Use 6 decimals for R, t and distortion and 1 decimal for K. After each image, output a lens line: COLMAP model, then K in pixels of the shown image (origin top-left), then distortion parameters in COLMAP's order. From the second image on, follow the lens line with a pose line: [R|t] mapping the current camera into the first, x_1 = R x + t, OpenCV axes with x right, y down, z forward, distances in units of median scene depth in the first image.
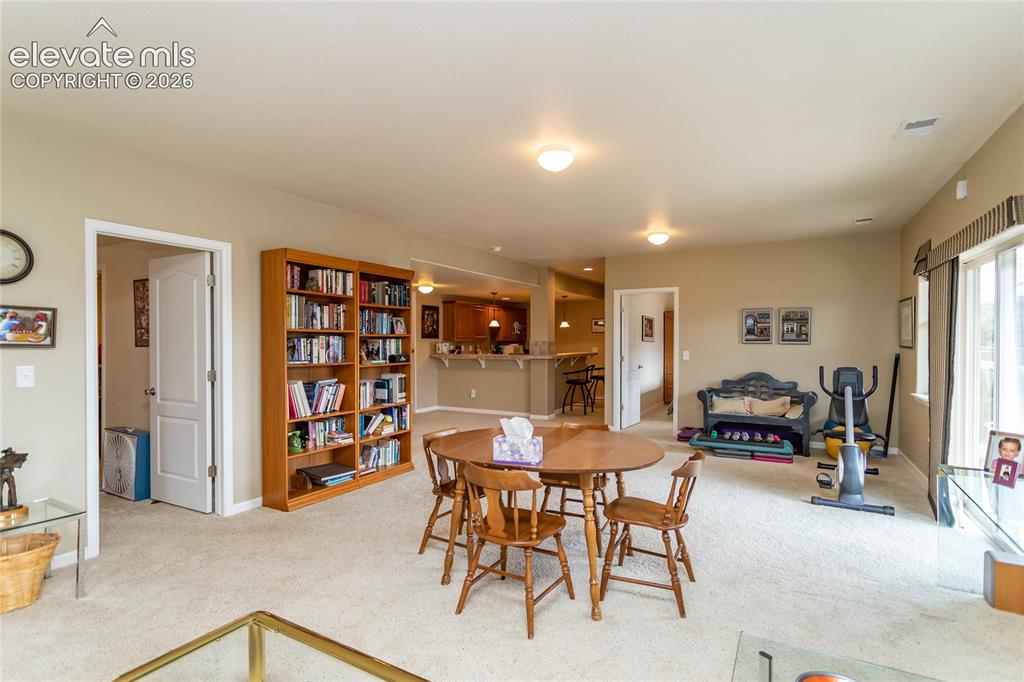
lens RADIAL K [[505.1, 0, 512.0], [0, 505.1, 341.0], [0, 0, 1]] dist [-0.001235, -0.000084]
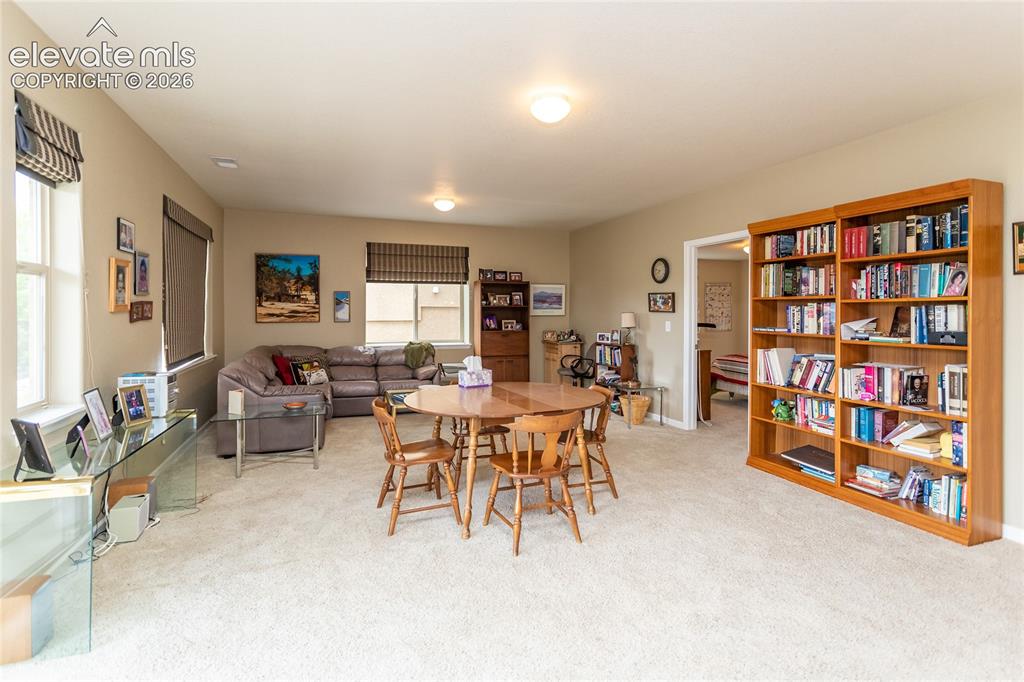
lens RADIAL K [[468.9, 0, 505.9], [0, 468.9, 312.1], [0, 0, 1]] dist [-0.000252, 0.000059]
pose [[-0.641665, 0.002612, -0.766980, 0.599455], [-0.000932, 0.999991, 0.004186, 0.002793], [0.766984, 0.003401, -0.641657, 1.109144]]
